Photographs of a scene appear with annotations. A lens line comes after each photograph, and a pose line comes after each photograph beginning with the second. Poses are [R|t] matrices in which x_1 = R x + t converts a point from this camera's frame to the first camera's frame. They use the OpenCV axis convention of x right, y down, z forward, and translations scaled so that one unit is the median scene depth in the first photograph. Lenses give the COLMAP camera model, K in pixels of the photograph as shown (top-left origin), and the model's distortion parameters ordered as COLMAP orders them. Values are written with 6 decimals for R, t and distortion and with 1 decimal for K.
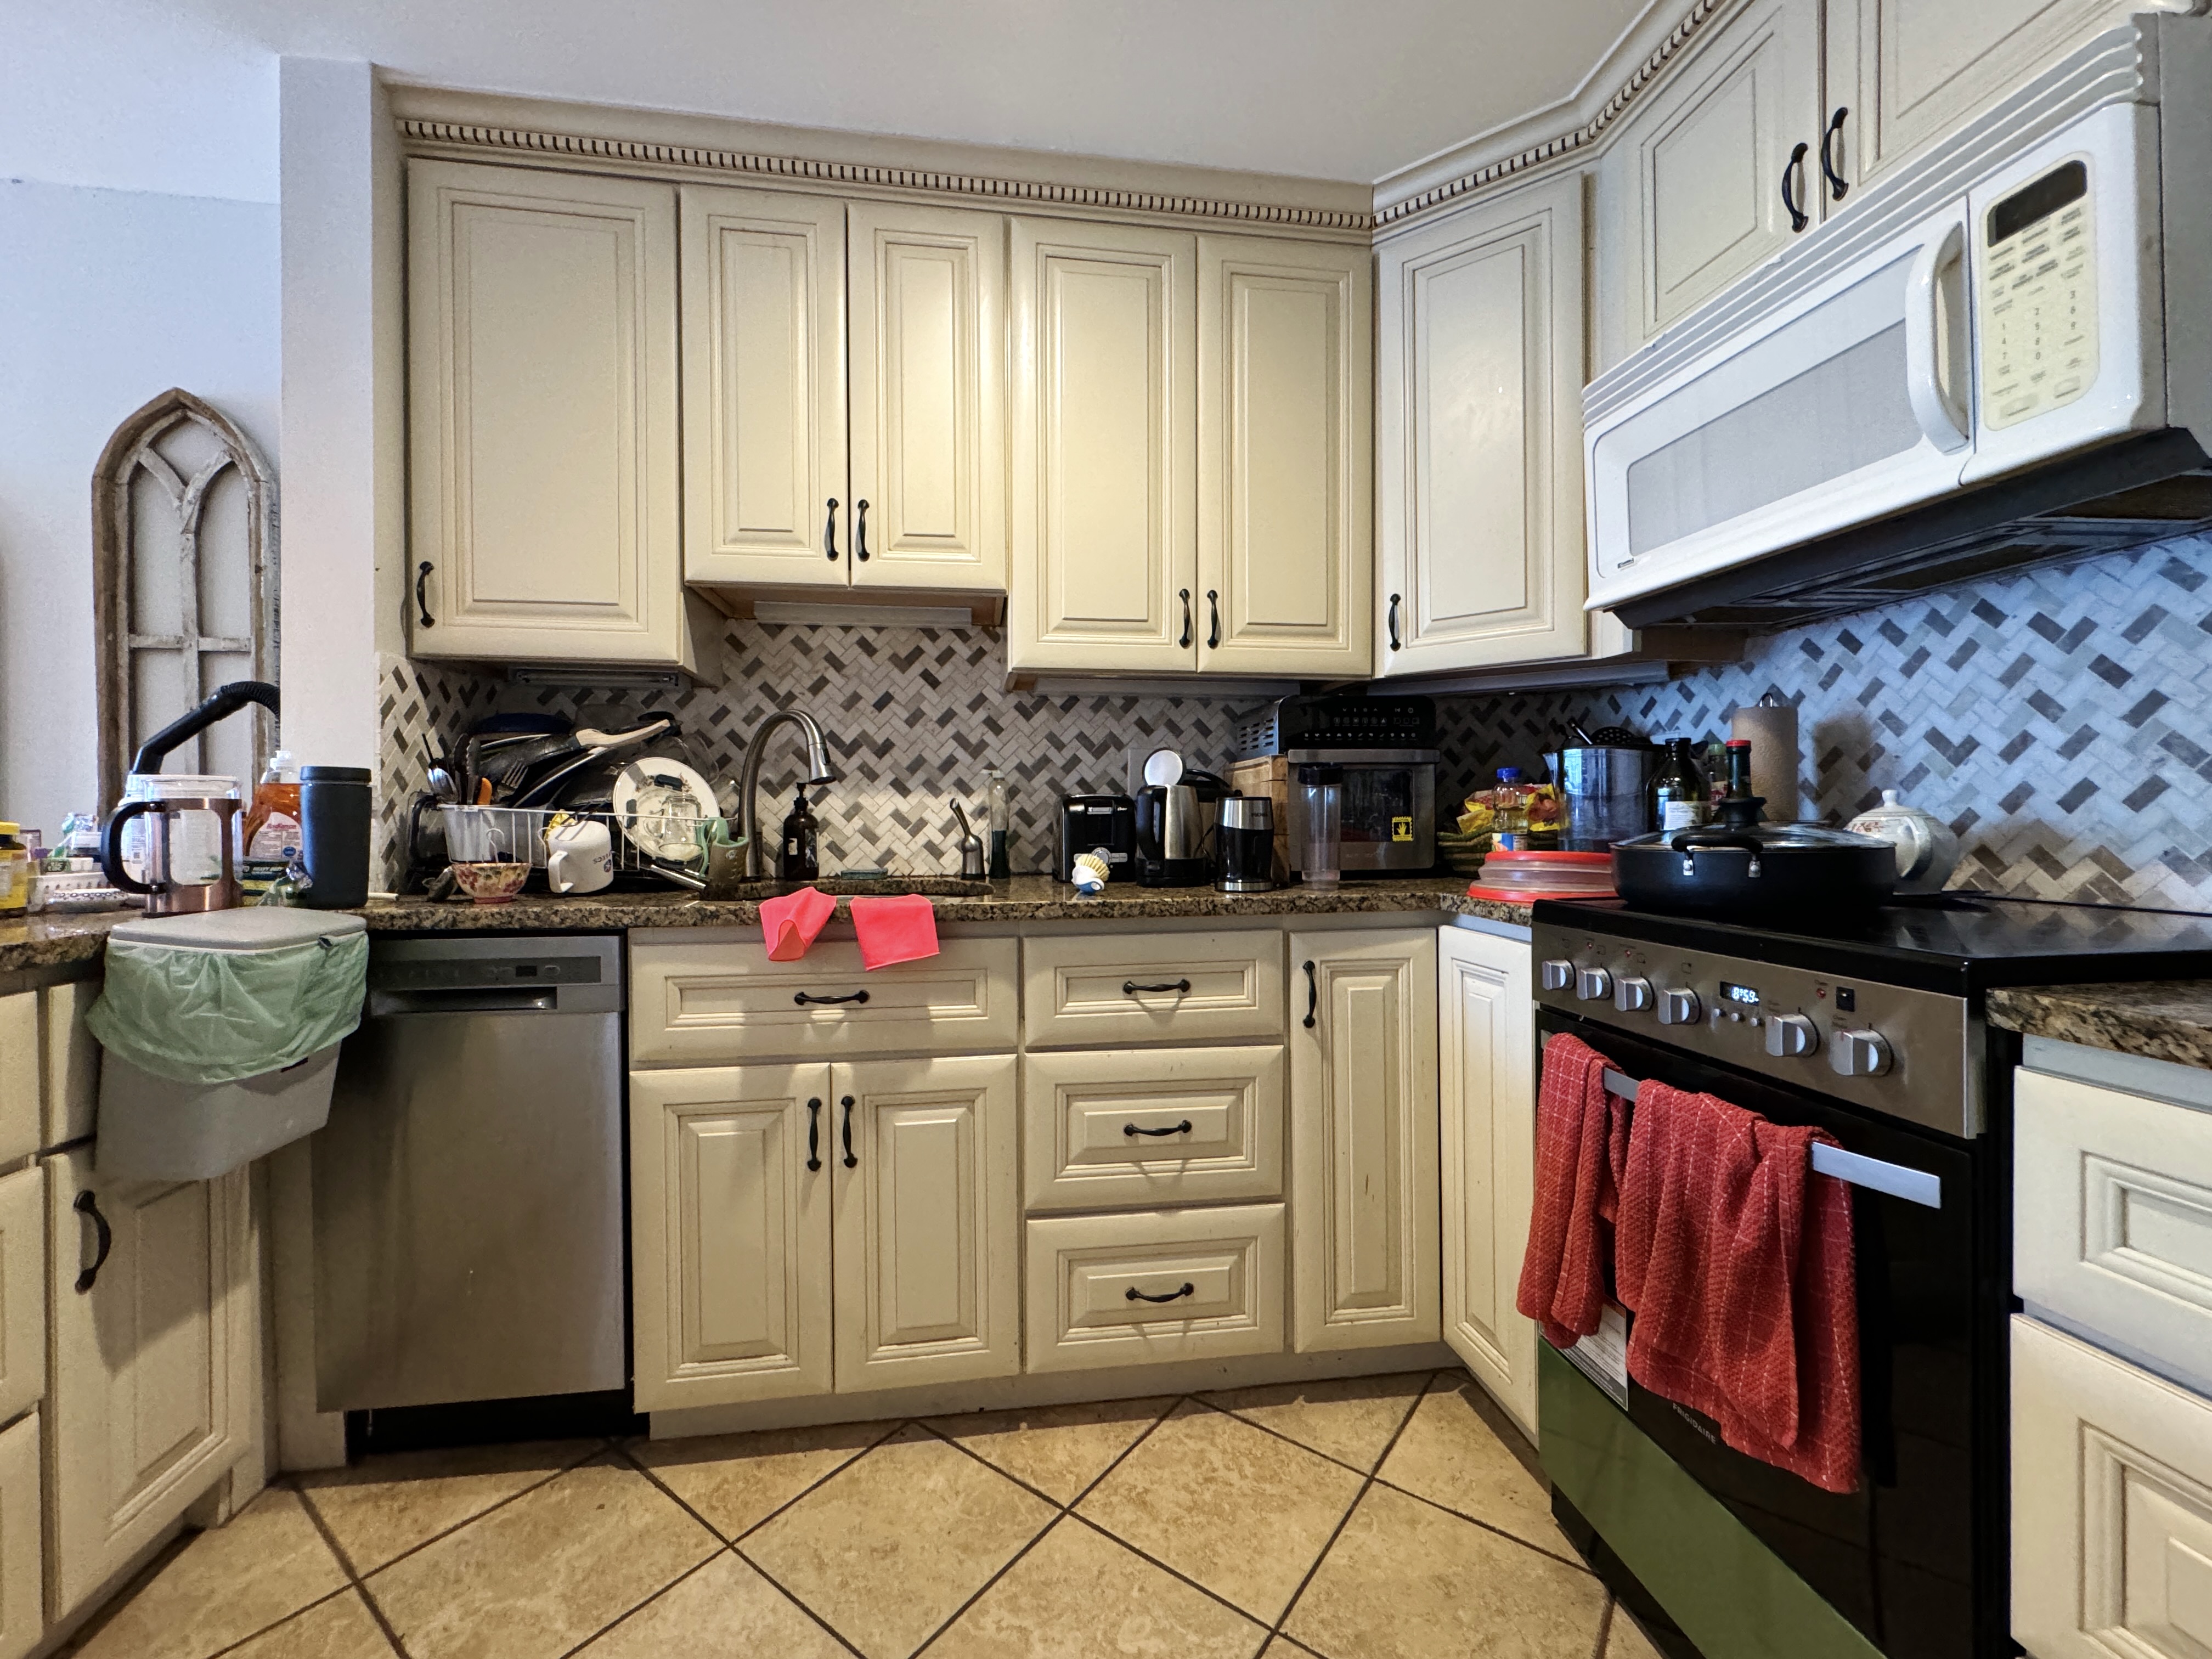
lens RADIAL K [[921.3, 0, 1096.9], [0, 921.3, 824.5], [0, 0, 1]] dist [-0.004226, 0.000994]
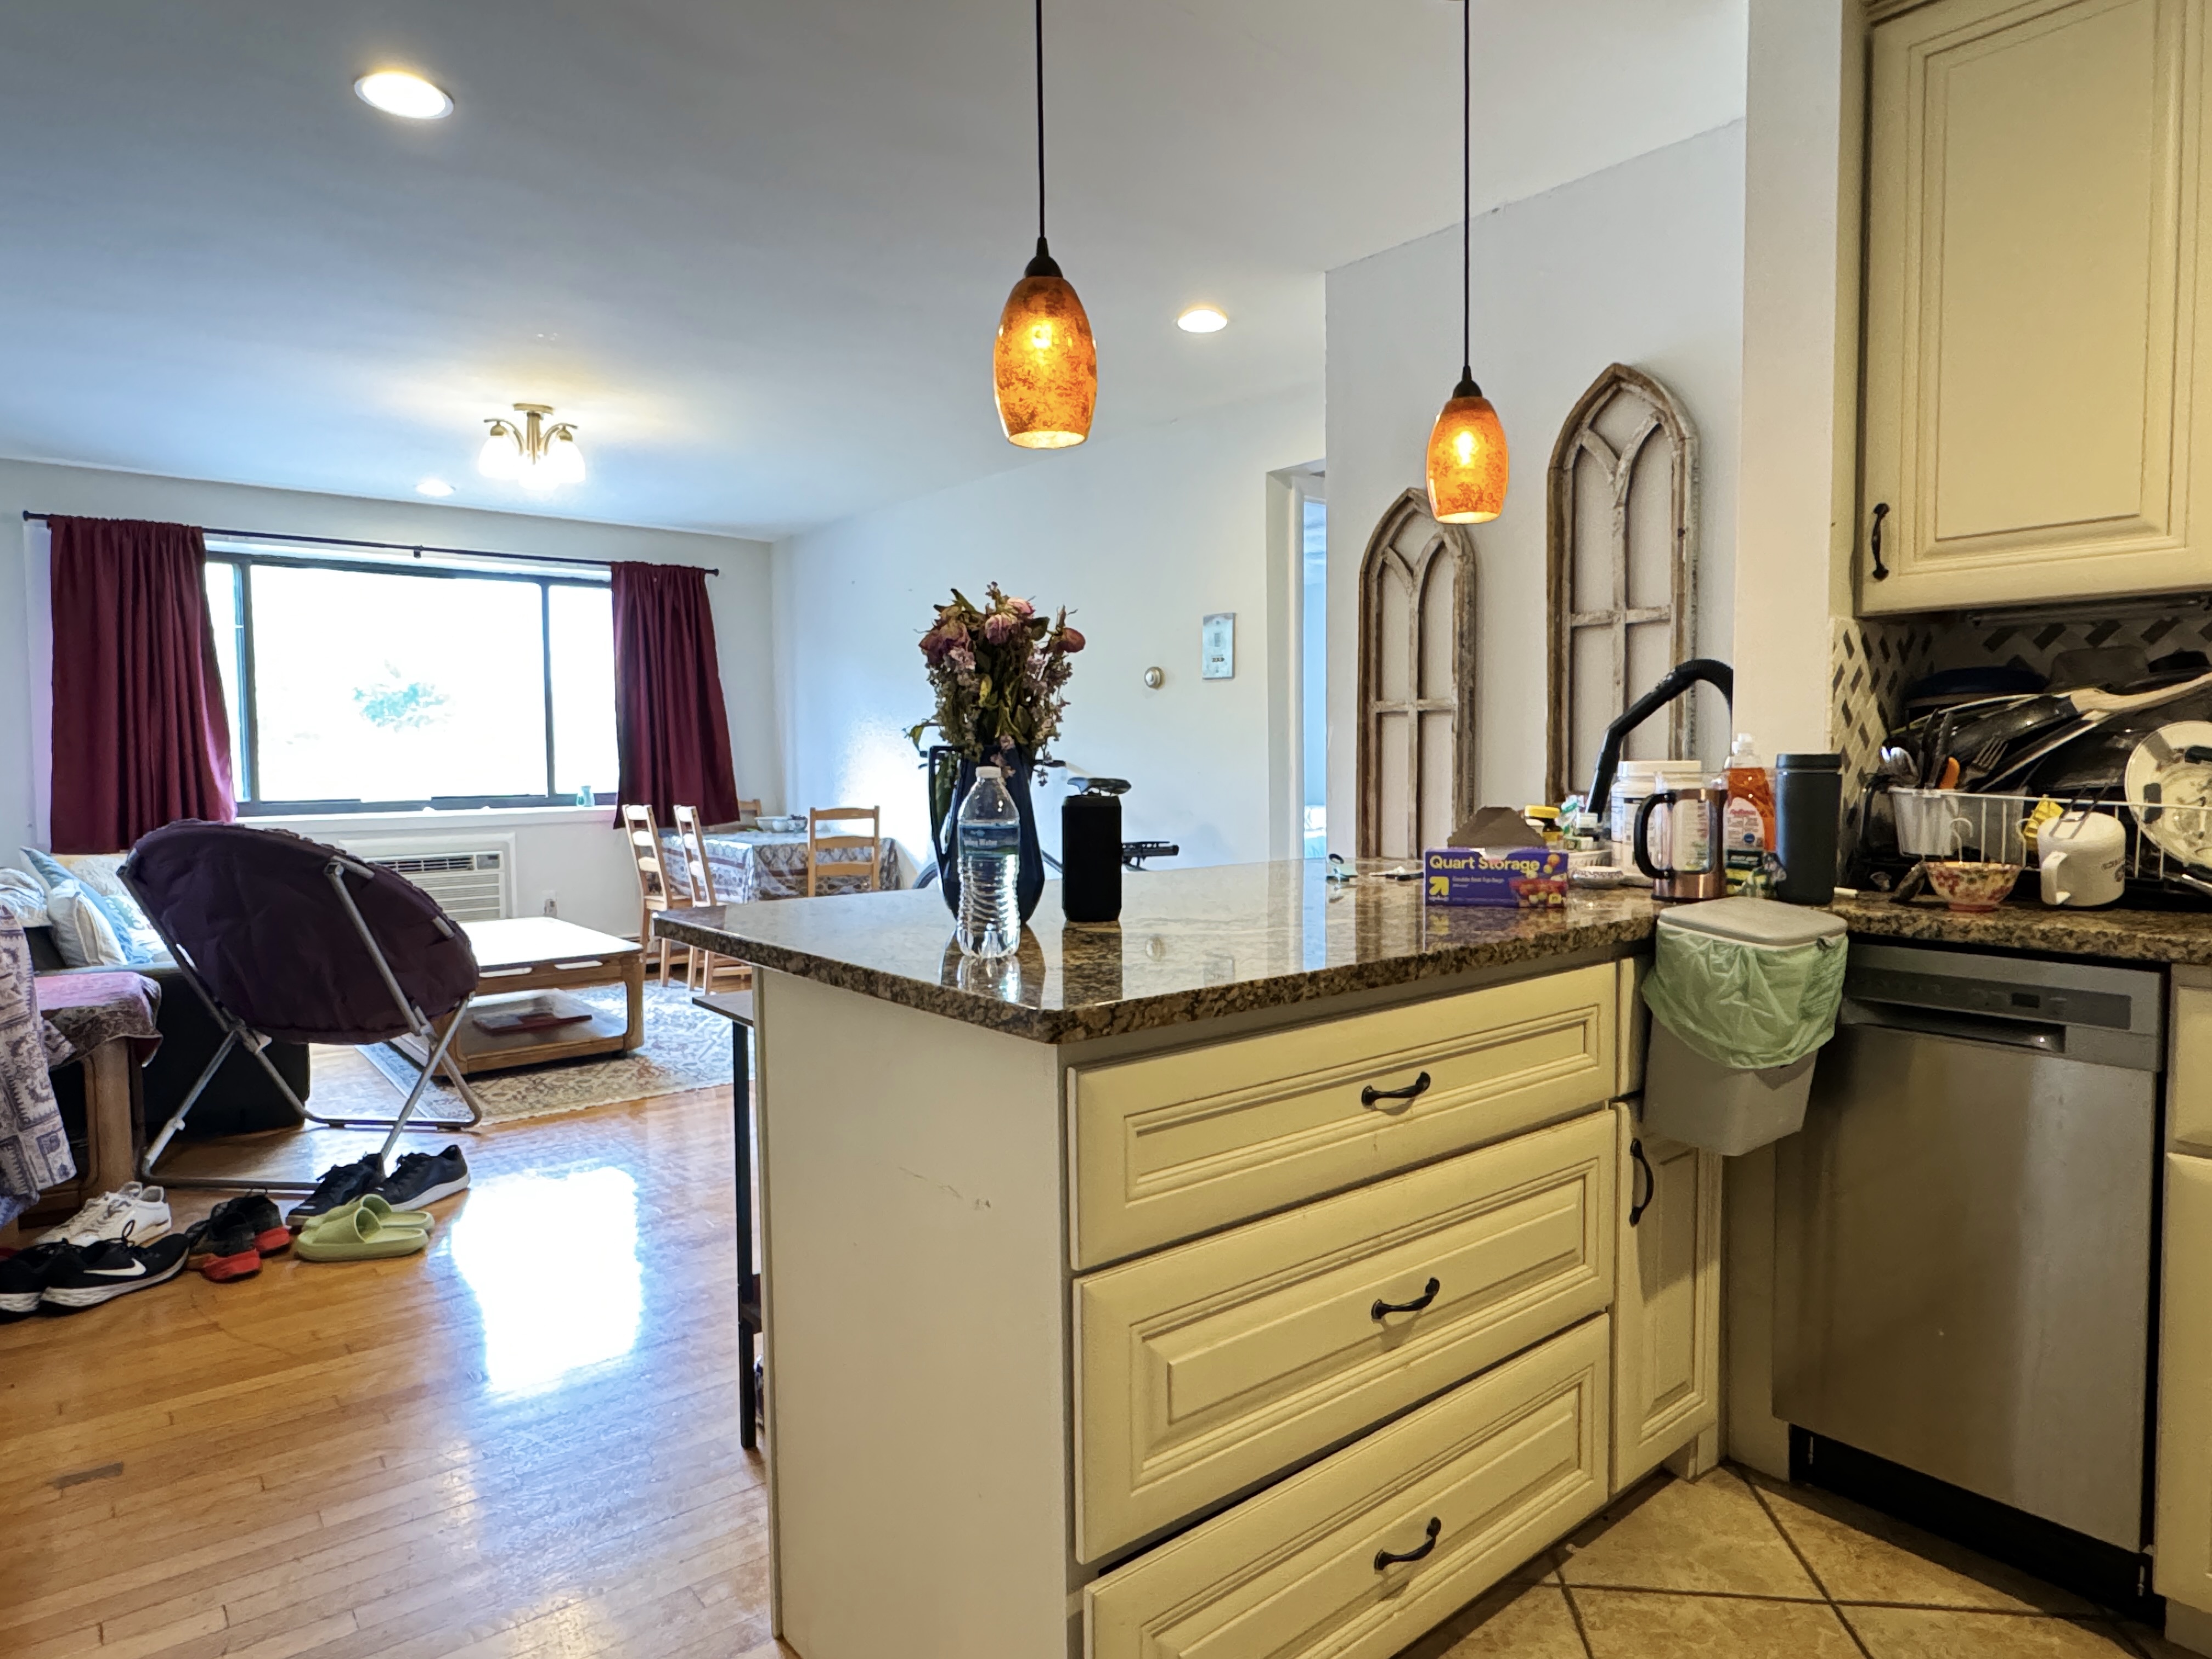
lens RADIAL K [[1308.7, 0, 1102.6], [0, 1308.7, 831.2], [0, 0, 1]] dist [-0.001780, -0.001430]
pose [[0.508937, 0.046307, -0.859557, -0.039900], [0.001625, 0.998499, 0.054754, -0.051930], [0.860802, -0.029263, 0.508098, -0.272653]]
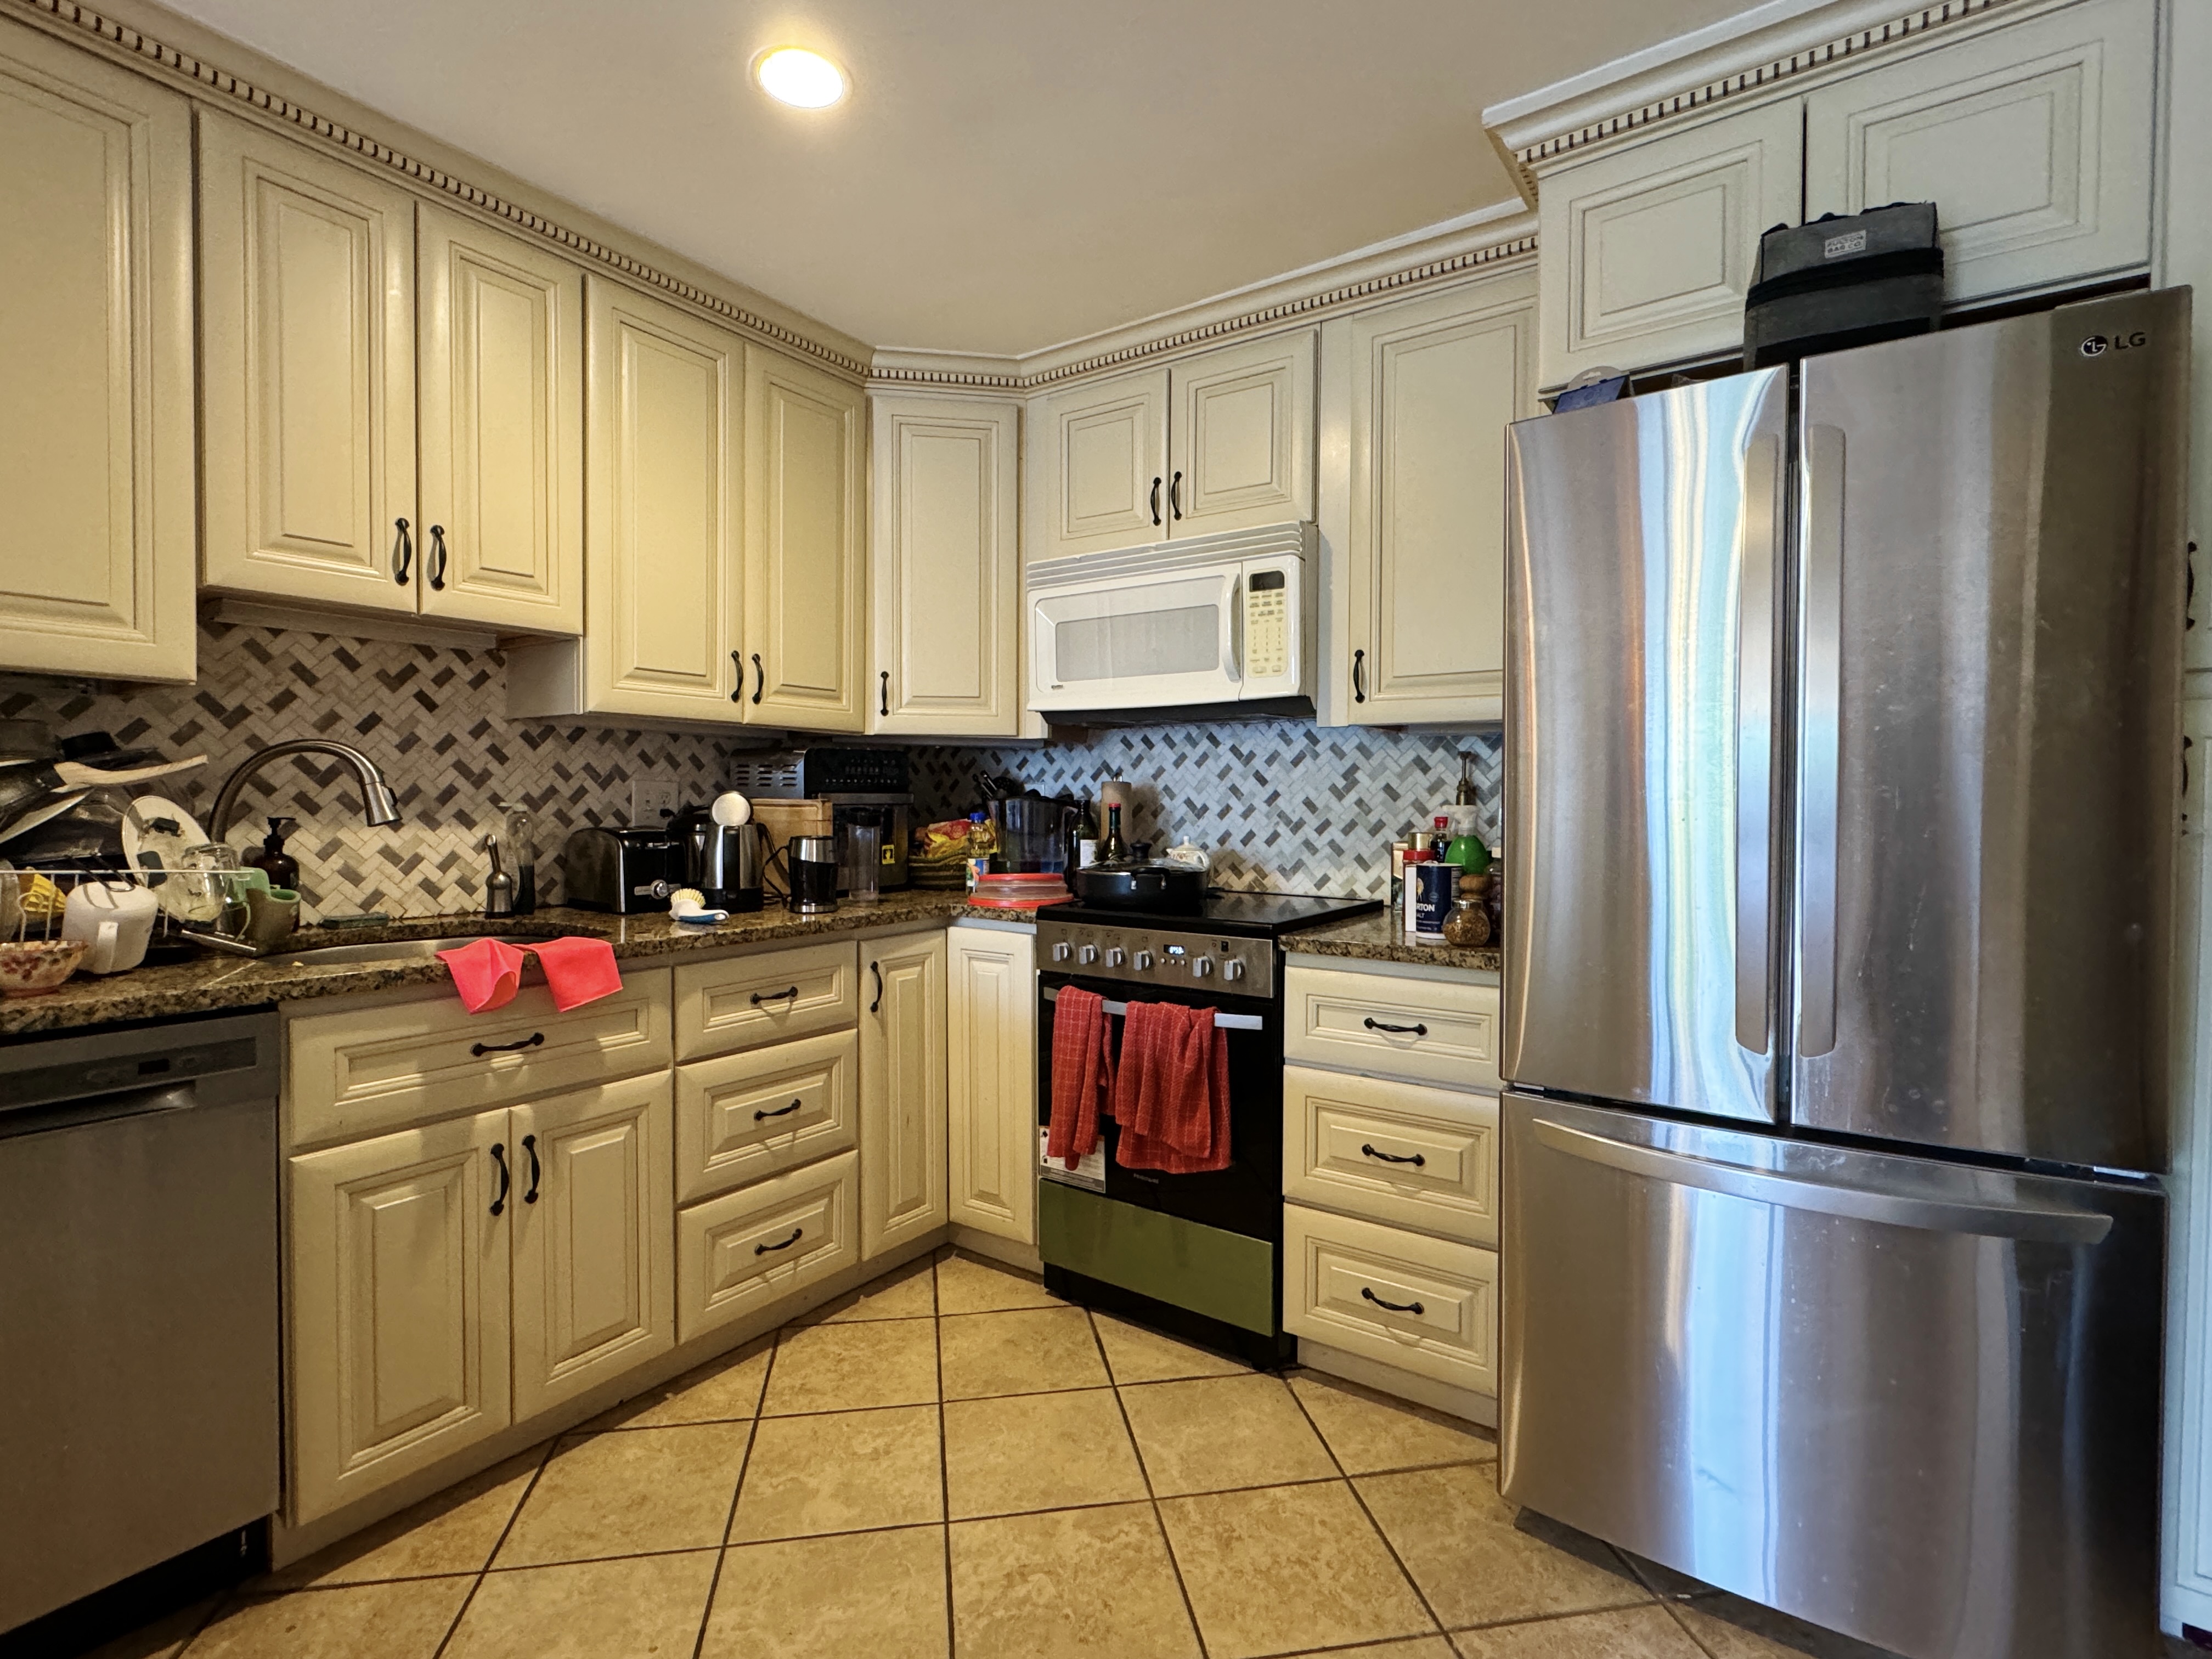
lens RADIAL K [[1036.5, 0, 1098.6], [0, 1036.5, 826.6], [0, 0, 1]] dist [-0.001354, -0.000169]
pose [[0.686004, -0.009086, 0.727541, -0.655252], [-0.003926, 0.999861, 0.016188, -0.073907], [-0.727587, -0.013961, 0.685873, -0.260958]]
